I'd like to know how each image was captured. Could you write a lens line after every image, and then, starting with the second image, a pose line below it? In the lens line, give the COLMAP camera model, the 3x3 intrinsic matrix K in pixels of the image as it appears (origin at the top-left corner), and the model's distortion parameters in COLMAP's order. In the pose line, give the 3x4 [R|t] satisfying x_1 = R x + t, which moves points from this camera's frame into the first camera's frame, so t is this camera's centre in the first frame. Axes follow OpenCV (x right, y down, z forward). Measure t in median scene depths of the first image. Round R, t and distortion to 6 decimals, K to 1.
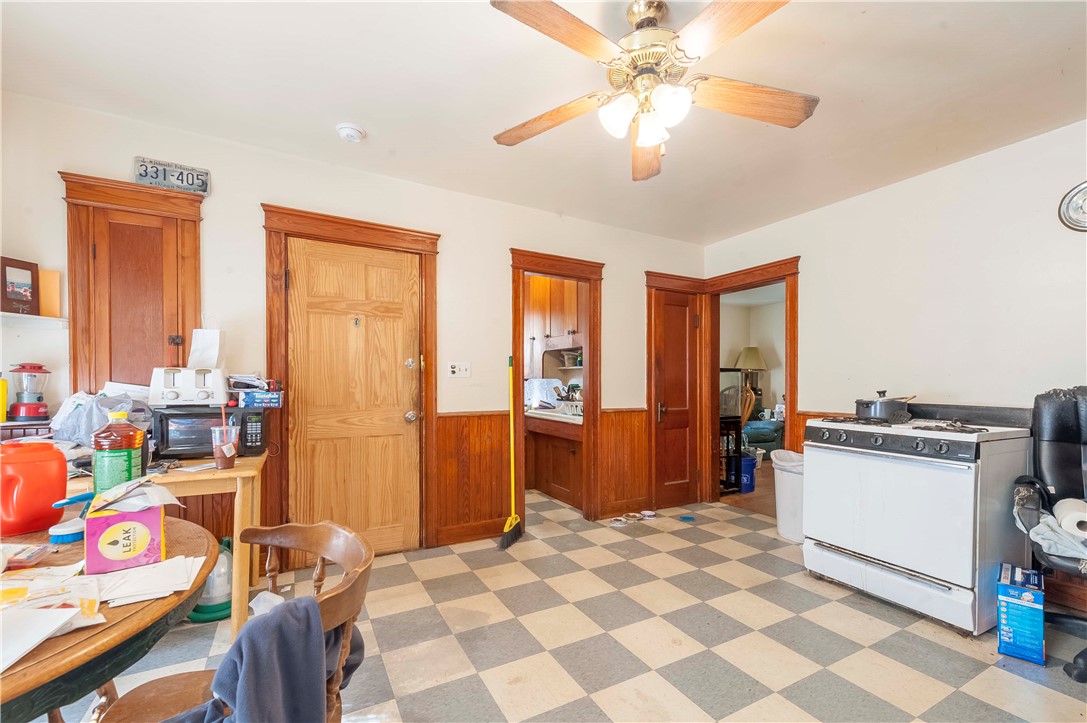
lens RADIAL K [[439.2, 0, 541.3], [0, 439.2, 385.0], [0, 0, 1]] dist [0.000184, -0.000105]
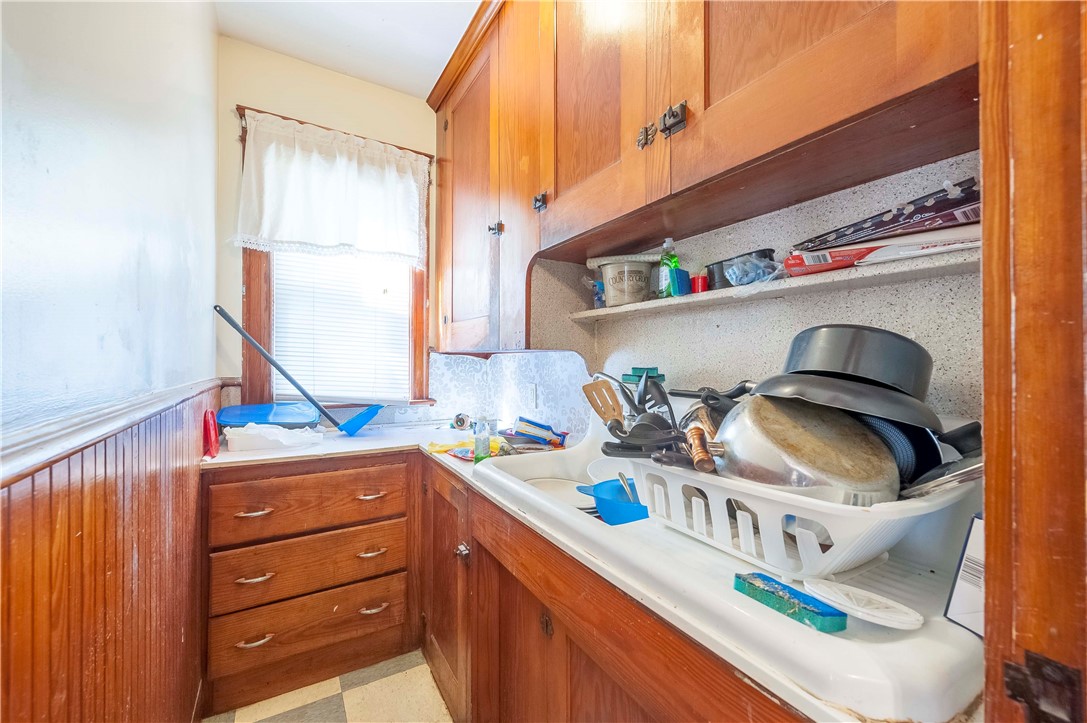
lens RADIAL K [[439.2, 0, 544.1], [0, 439.2, 361.2], [0, 0, 1]] dist [0.000184, -0.000105]
pose [[0.998887, 0.005591, 0.046840, 0.001214], [-0.005138, 0.999939, -0.009775, -0.002718], [-0.046892, 0.009524, 0.998855, 0.709833]]
